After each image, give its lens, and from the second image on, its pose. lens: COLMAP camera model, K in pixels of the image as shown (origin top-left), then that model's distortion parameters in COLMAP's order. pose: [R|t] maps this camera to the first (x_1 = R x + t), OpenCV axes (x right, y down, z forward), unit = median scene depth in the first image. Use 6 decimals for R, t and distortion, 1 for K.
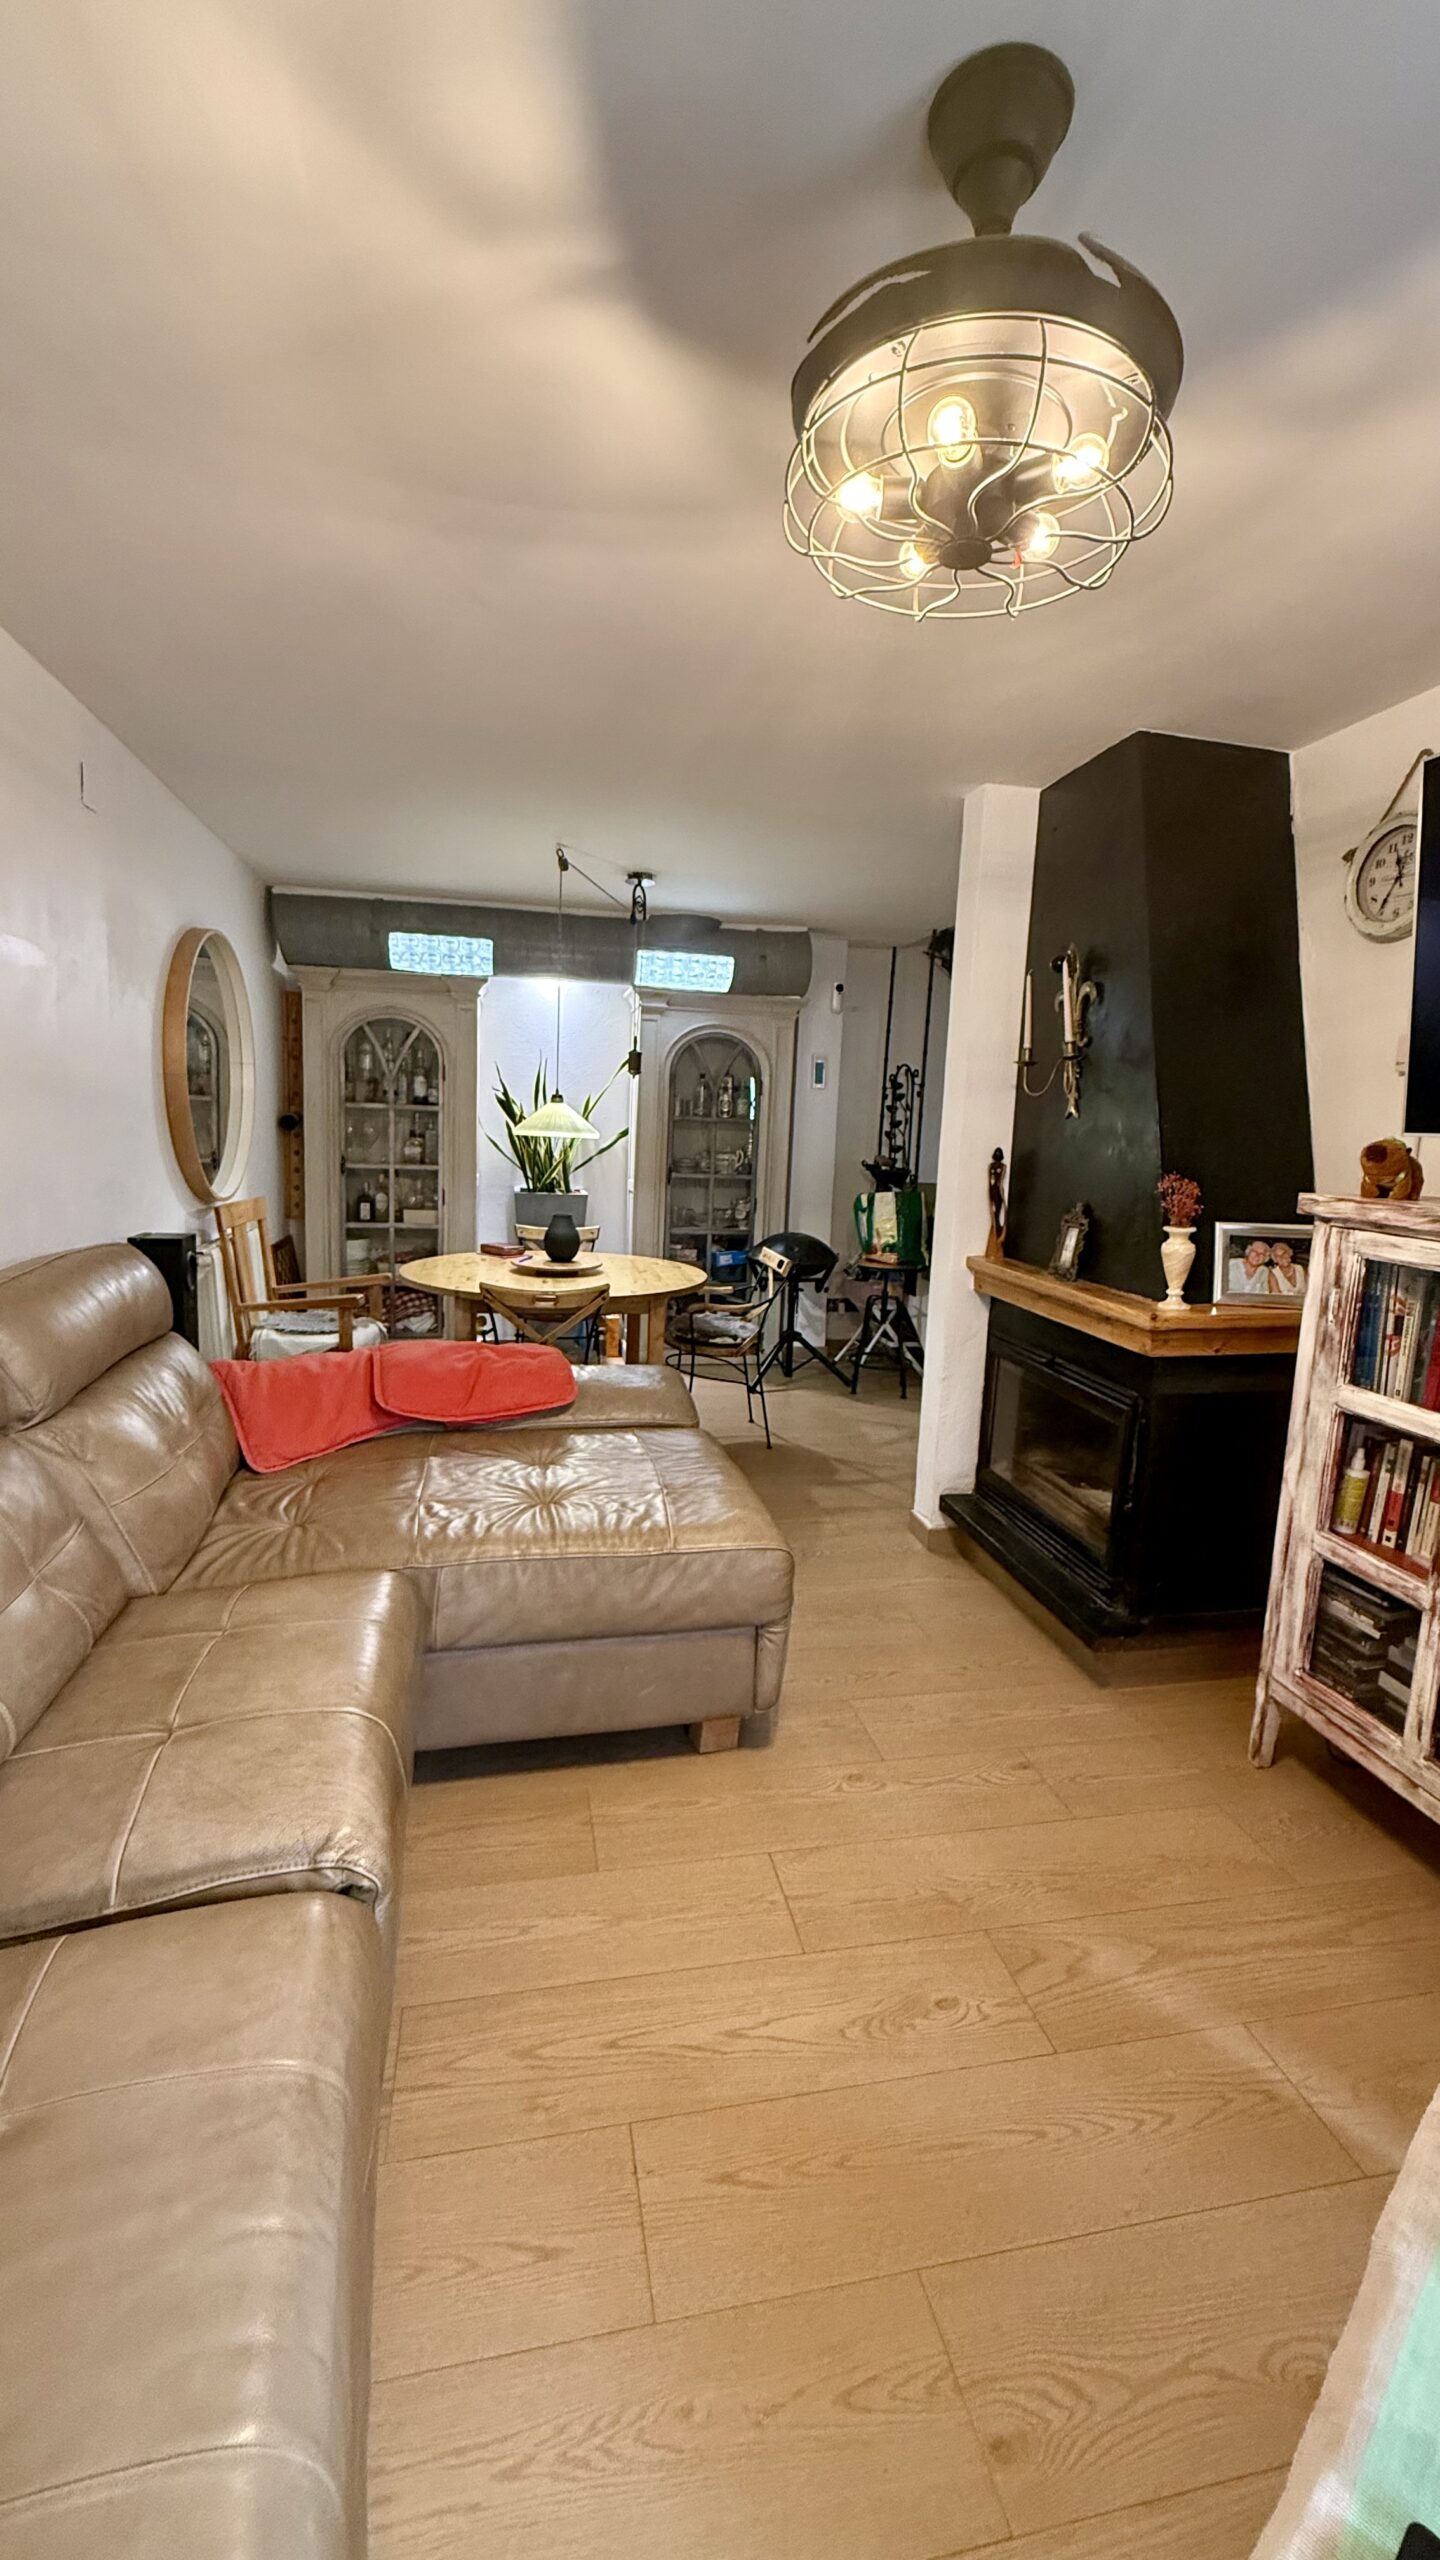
lens RADIAL K [[1015.6, 0, 723.7], [0, 1015.6, 1272.4], [0, 0, 1]] dist [0.001619, -0.000130]
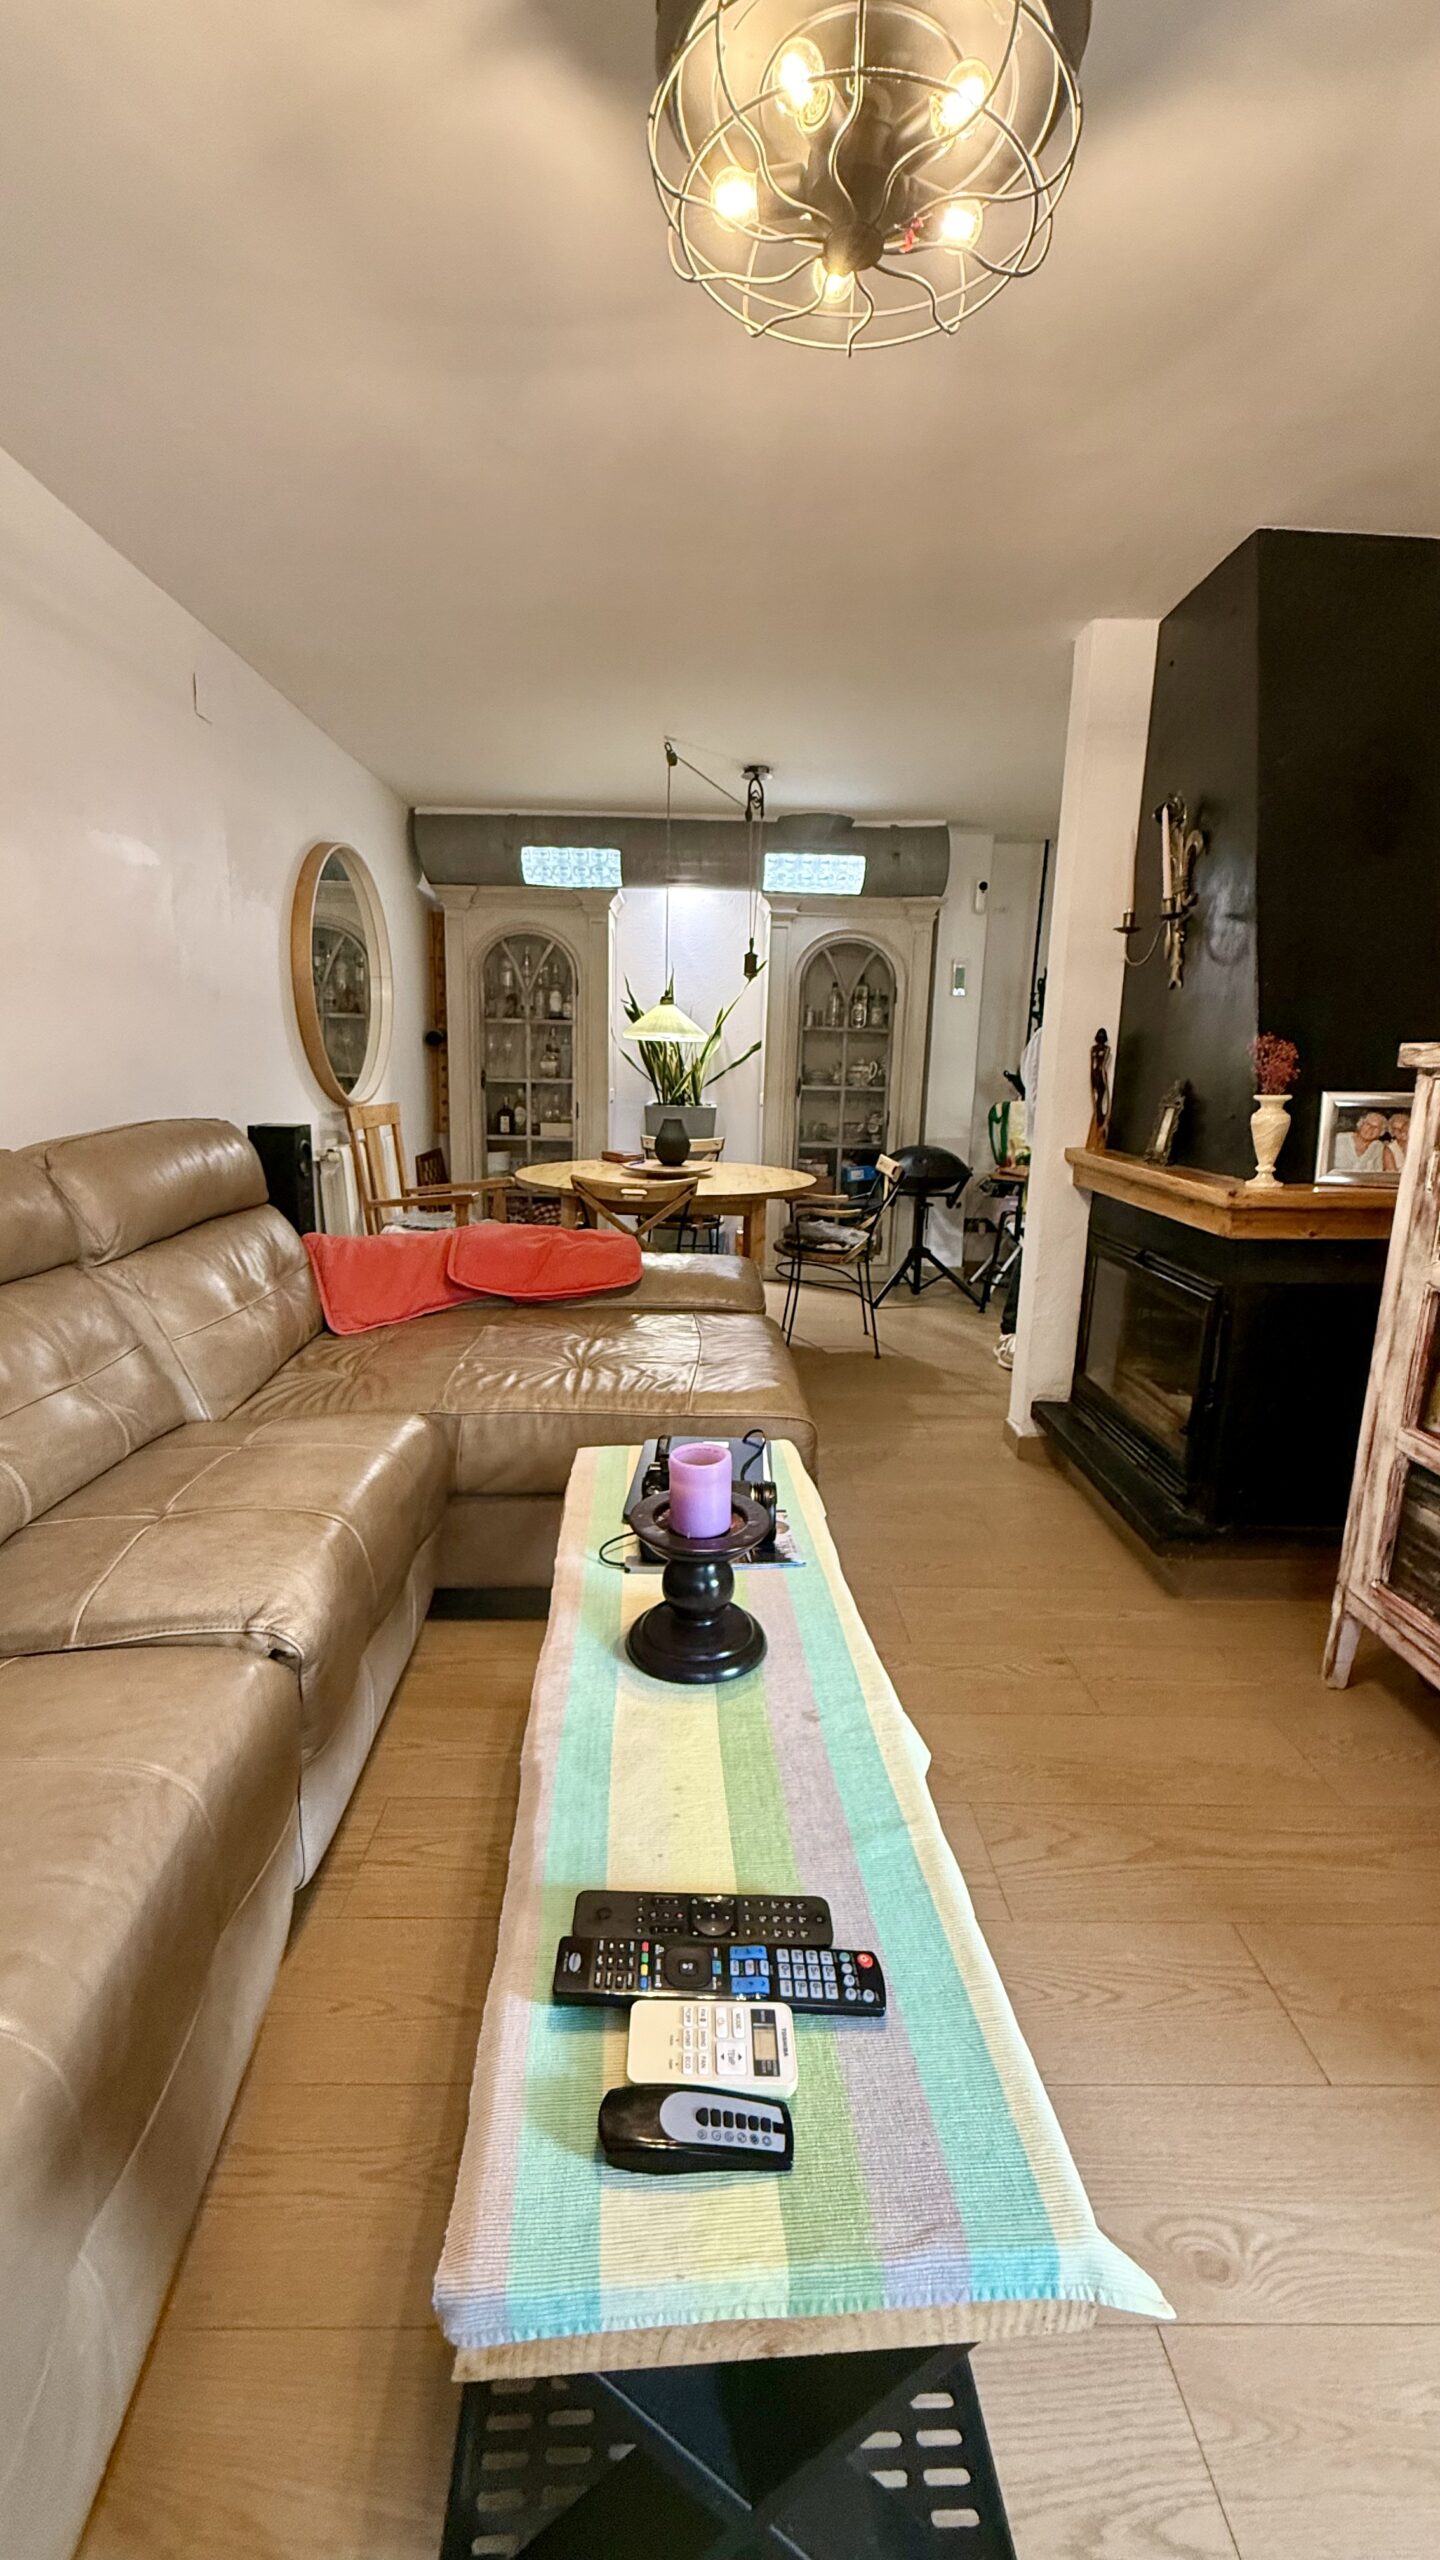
lens RADIAL K [[1015.6, 0, 722.7], [0, 1015.6, 1269.3], [0, 0, 1]] dist [0.001619, -0.000130]
pose [[0.982797, 0.022139, -0.183356, 0.135466], [-0.012284, 0.998427, 0.054713, 0.063446], [0.184279, -0.051519, 0.981523, 0.023115]]
